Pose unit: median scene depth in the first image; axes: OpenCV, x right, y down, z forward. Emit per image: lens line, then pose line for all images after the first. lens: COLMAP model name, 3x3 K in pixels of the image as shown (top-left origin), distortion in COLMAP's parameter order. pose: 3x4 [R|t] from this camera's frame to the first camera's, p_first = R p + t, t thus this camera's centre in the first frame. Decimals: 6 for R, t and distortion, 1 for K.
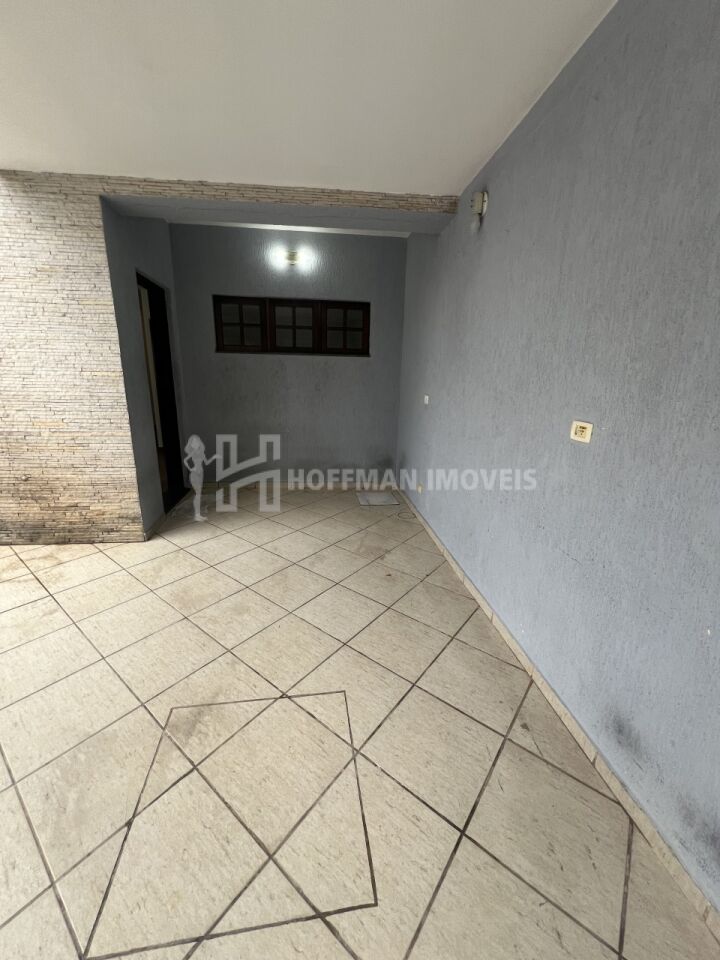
lens RADIAL K [[382.9, 0, 357.8], [0, 382.9, 481.3], [0, 0, 1]] dist [-0.000756, -0.000001]
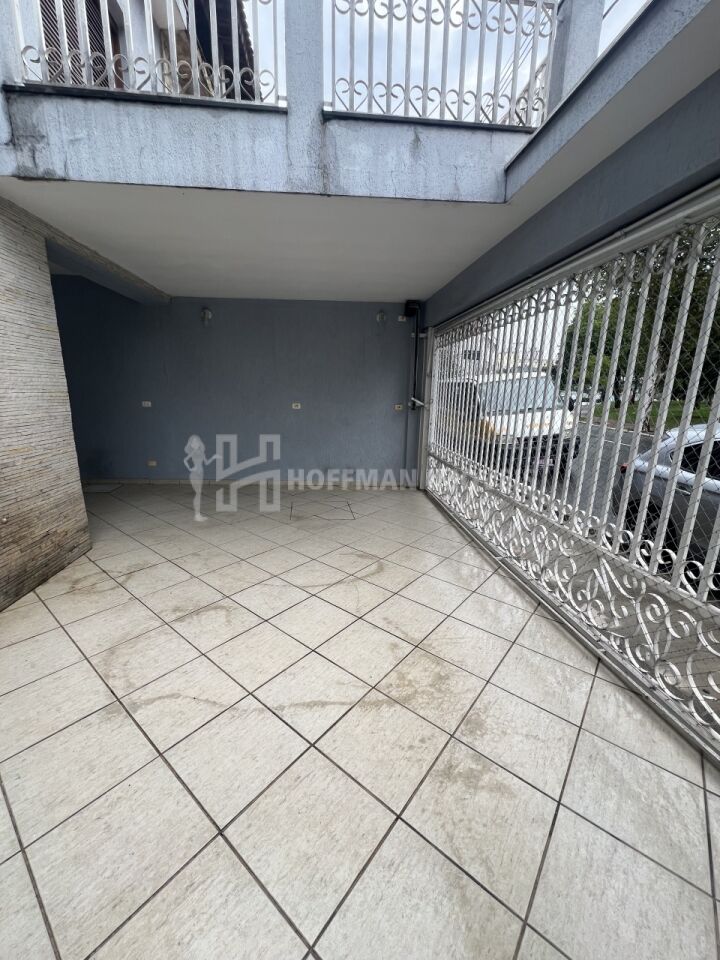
lens RADIAL K [[382.9, 0, 360.7], [0, 382.9, 480.3], [0, 0, 1]] dist [-0.000756, -0.000001]
pose [[0.004888, -0.248699, 0.968568, -1.646169], [0.247594, 0.938722, 0.239786, -0.097004], [-0.968851, 0.238640, 0.066165, 0.163567]]
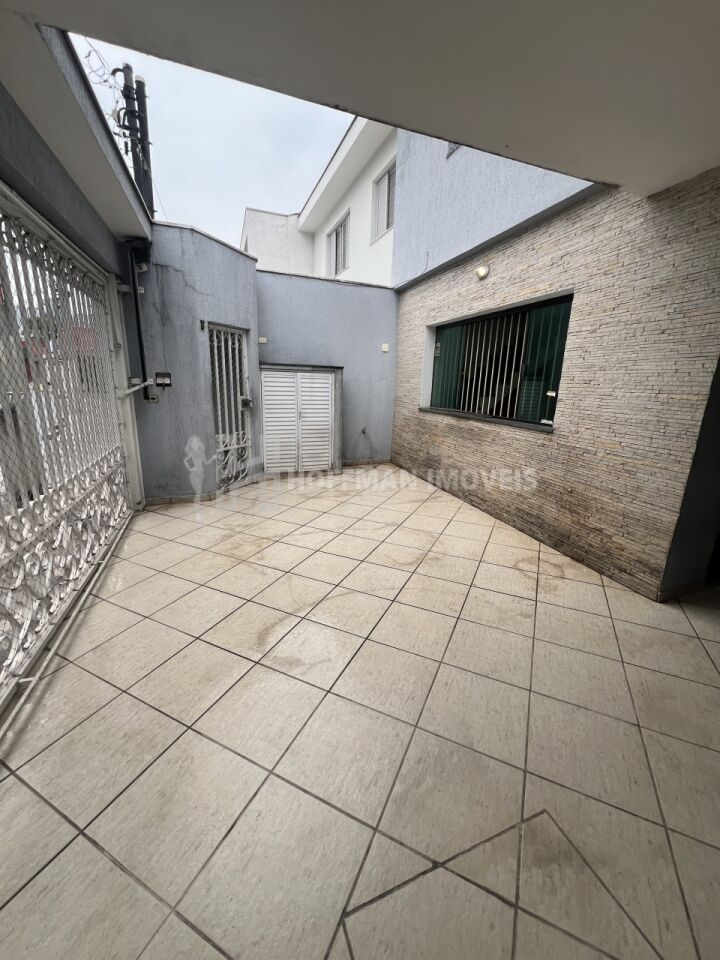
lens RADIAL K [[382.9, 0, 360.7], [0, 382.9, 480.3], [0, 0, 1]] dist [-0.000756, -0.000001]
pose [[0.216358, 0.230285, -0.948766, 0.017071], [-0.281141, 0.945317, 0.165336, -0.045865], [0.934959, 0.230966, 0.269270, 0.150870]]
